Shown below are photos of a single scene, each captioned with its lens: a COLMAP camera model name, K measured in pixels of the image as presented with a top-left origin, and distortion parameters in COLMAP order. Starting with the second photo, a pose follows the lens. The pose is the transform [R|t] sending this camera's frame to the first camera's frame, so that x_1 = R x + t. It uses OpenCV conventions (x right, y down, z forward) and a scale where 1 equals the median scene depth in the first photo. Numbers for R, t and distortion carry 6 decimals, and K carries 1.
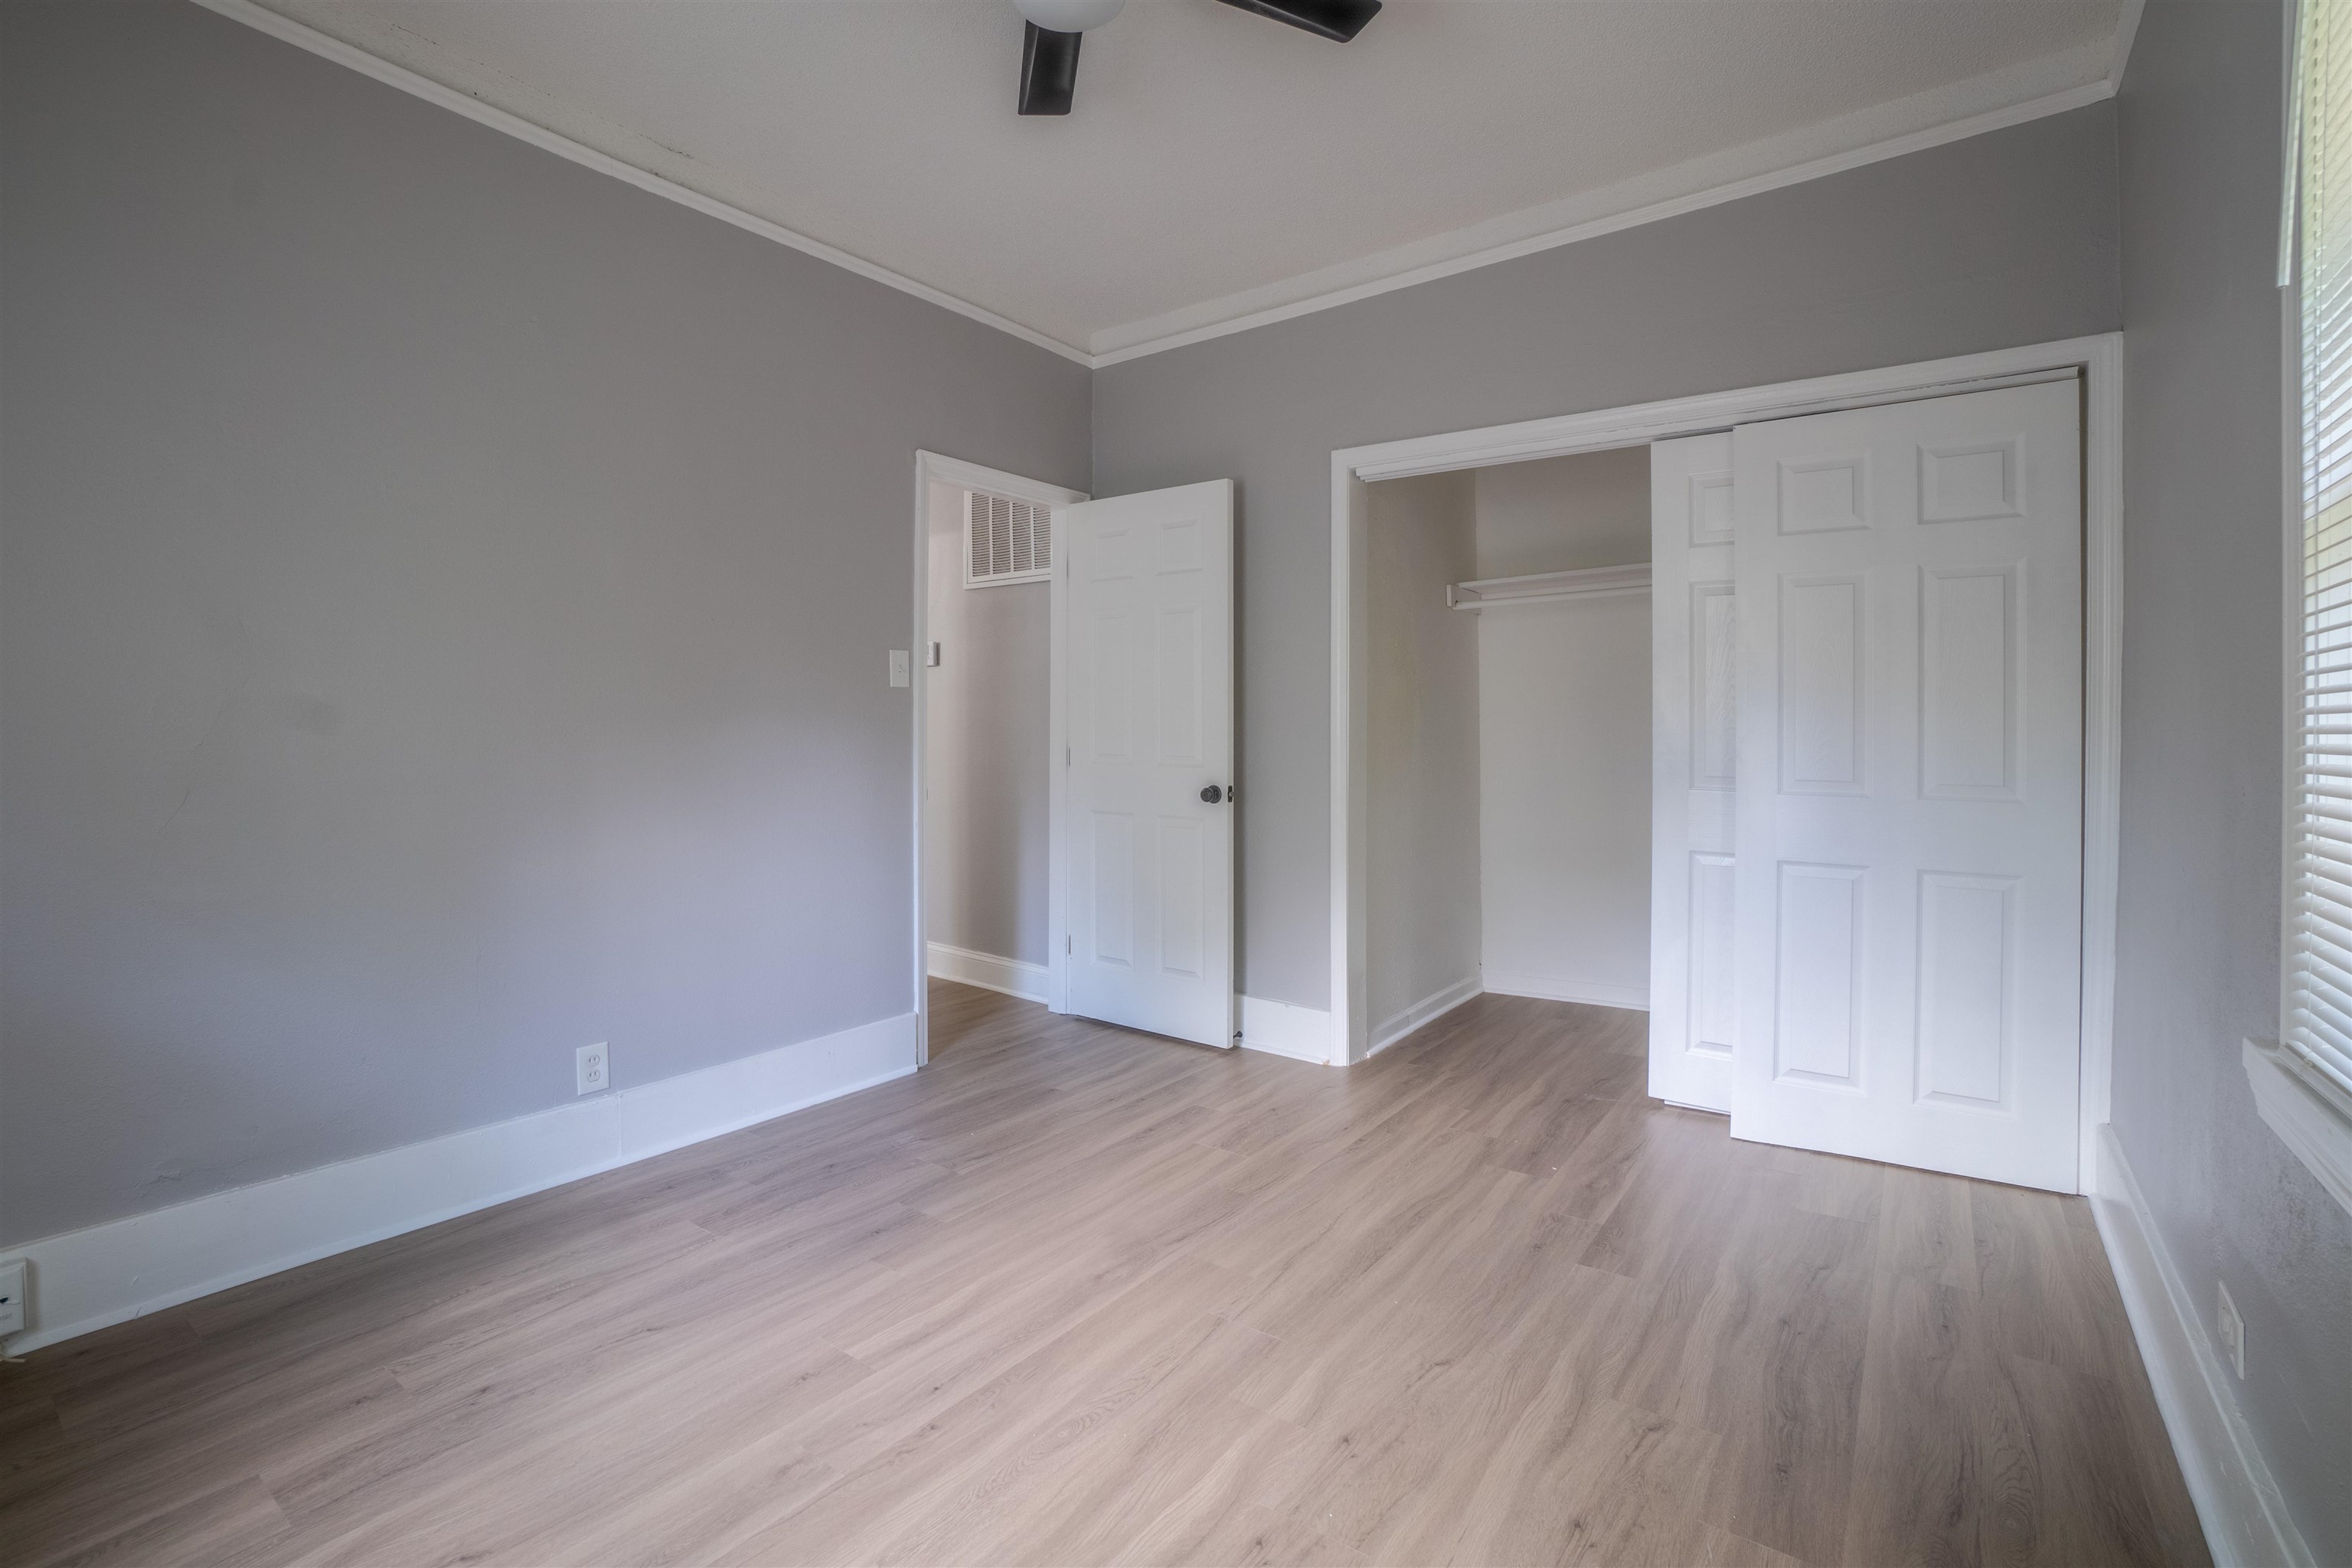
lens RADIAL K [[1039.1, 0, 1178.4], [0, 1039.1, 729.0], [0, 0, 1]] dist [-0.000448, -0.000009]
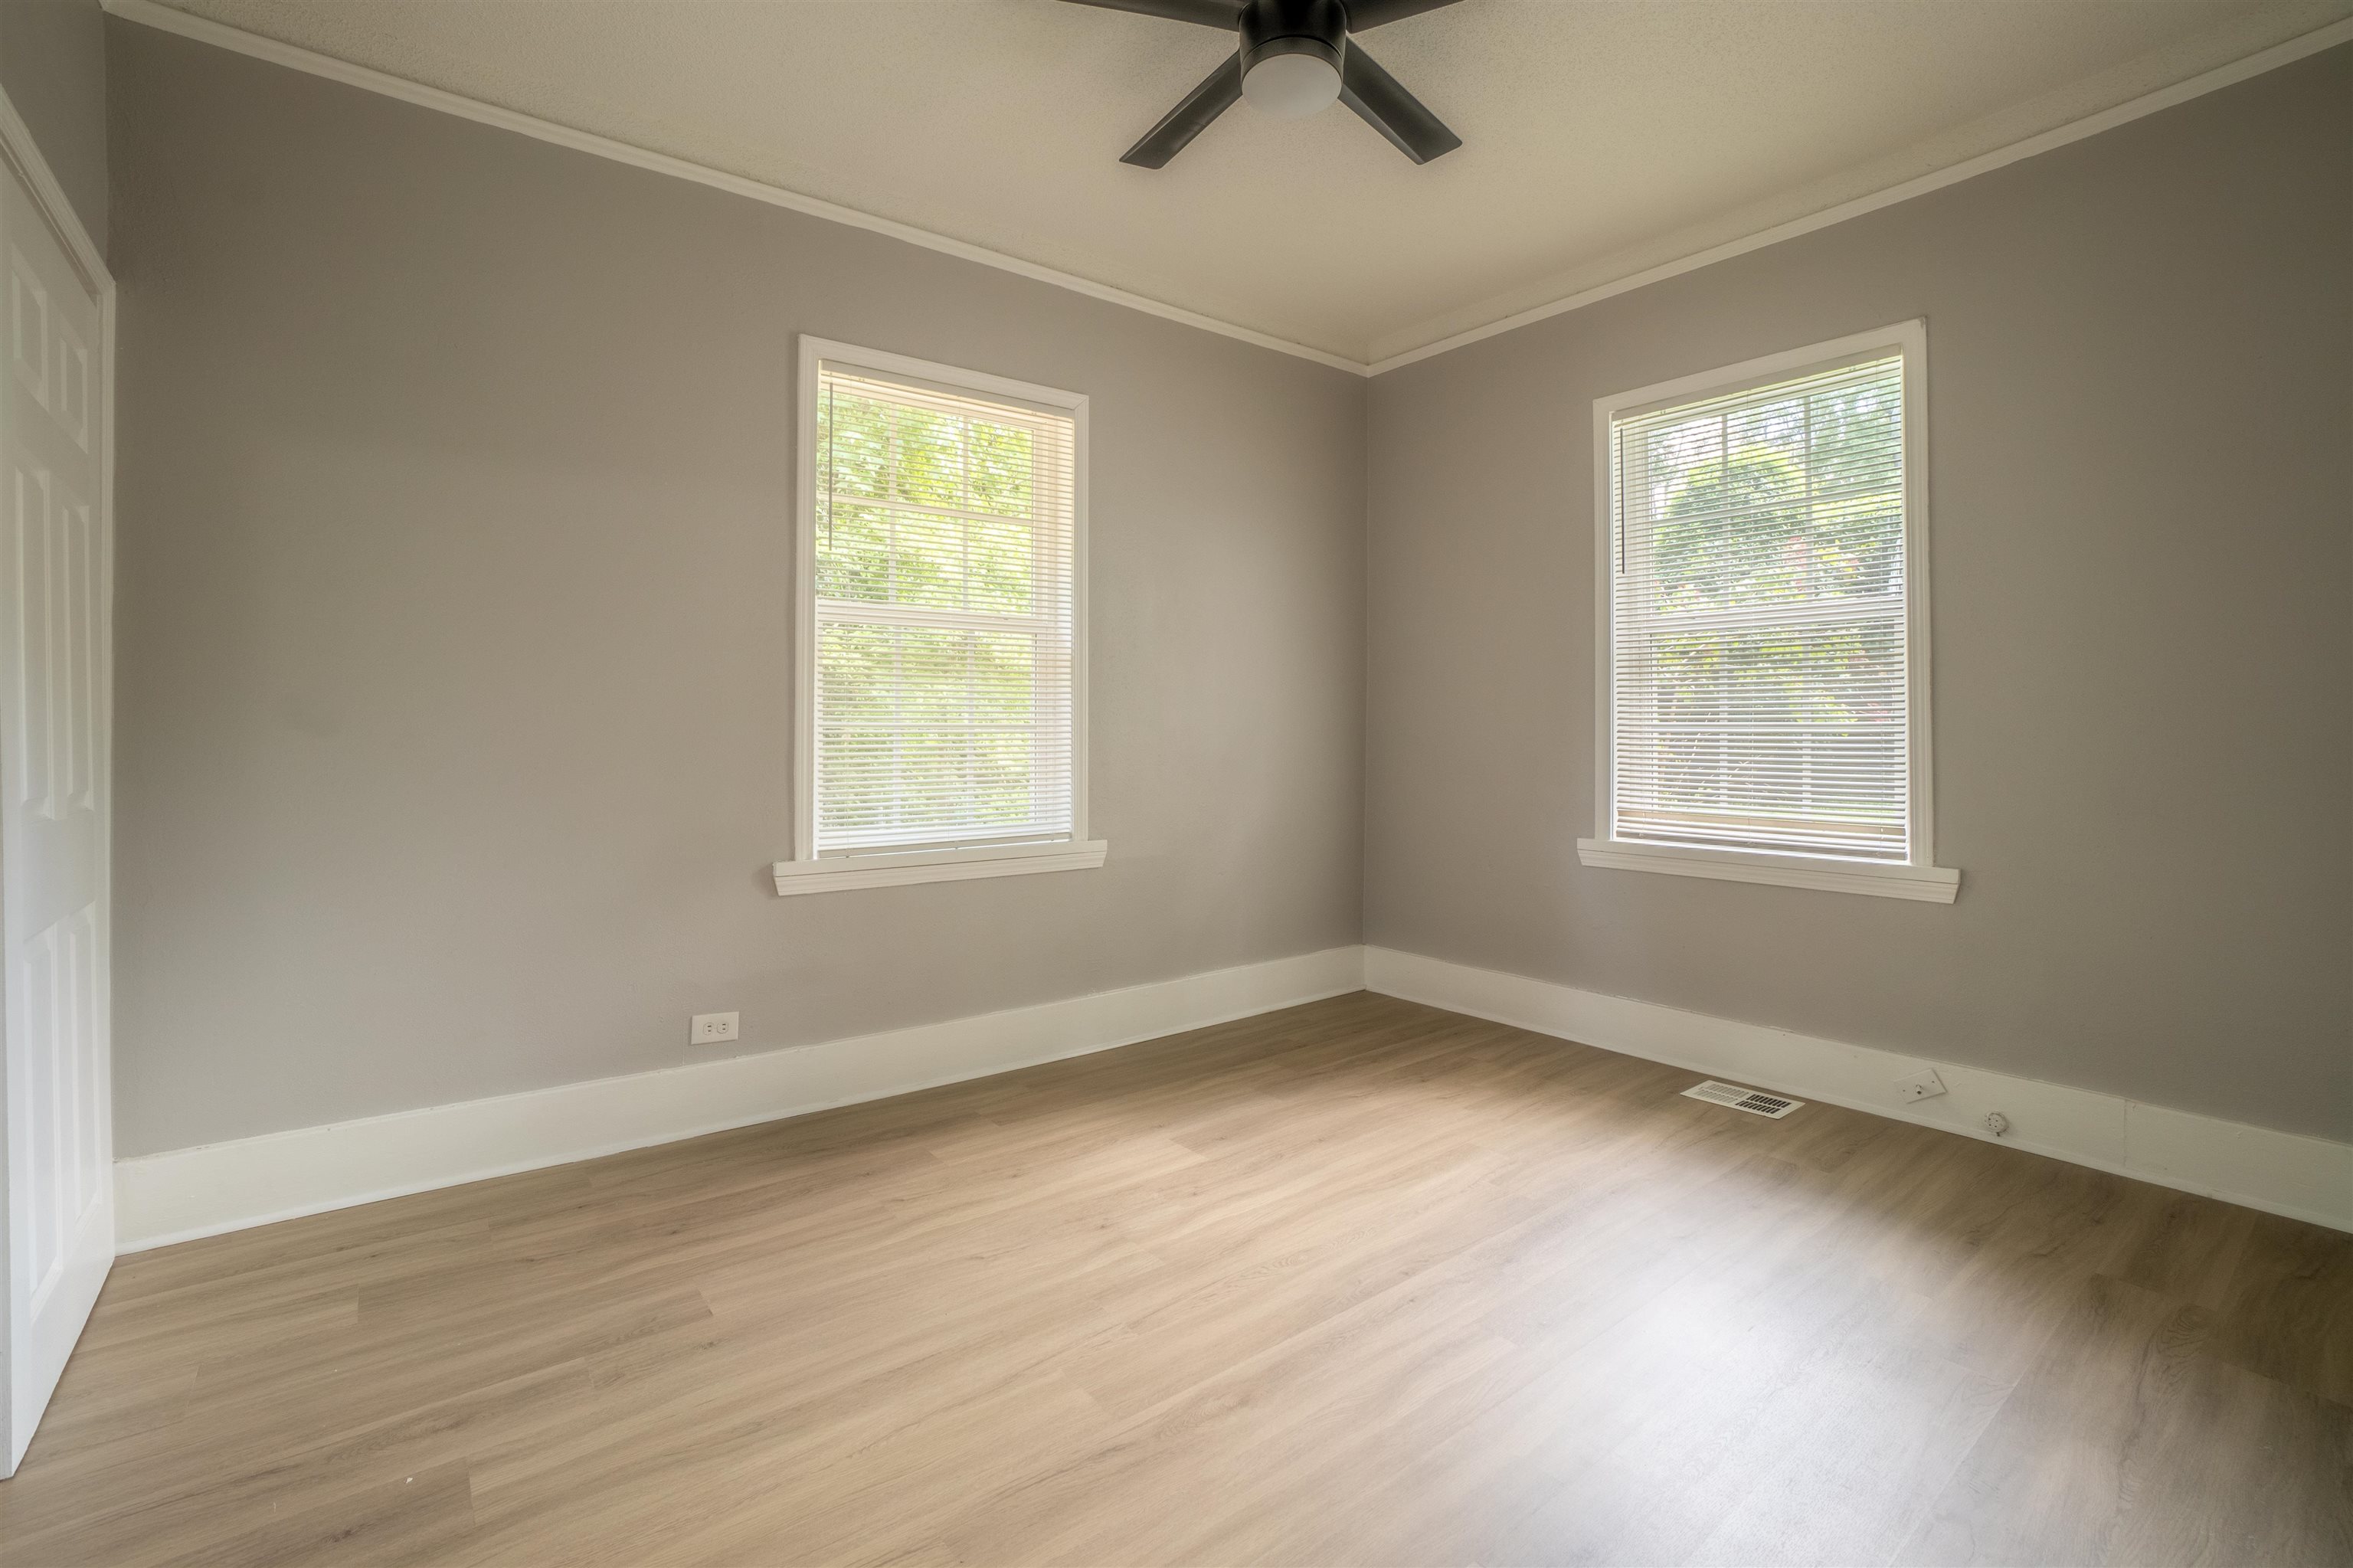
lens RADIAL K [[1039.5, 0, 1178.9], [0, 1039.5, 729.0], [0, 0, 1]] dist [-0.000448, -0.000009]
pose [[-0.960831, 0.001359, 0.277132, -0.271758], [-0.001745, 0.999938, -0.010953, 0.024193], [-0.277130, -0.011007, -0.960769, 1.935740]]
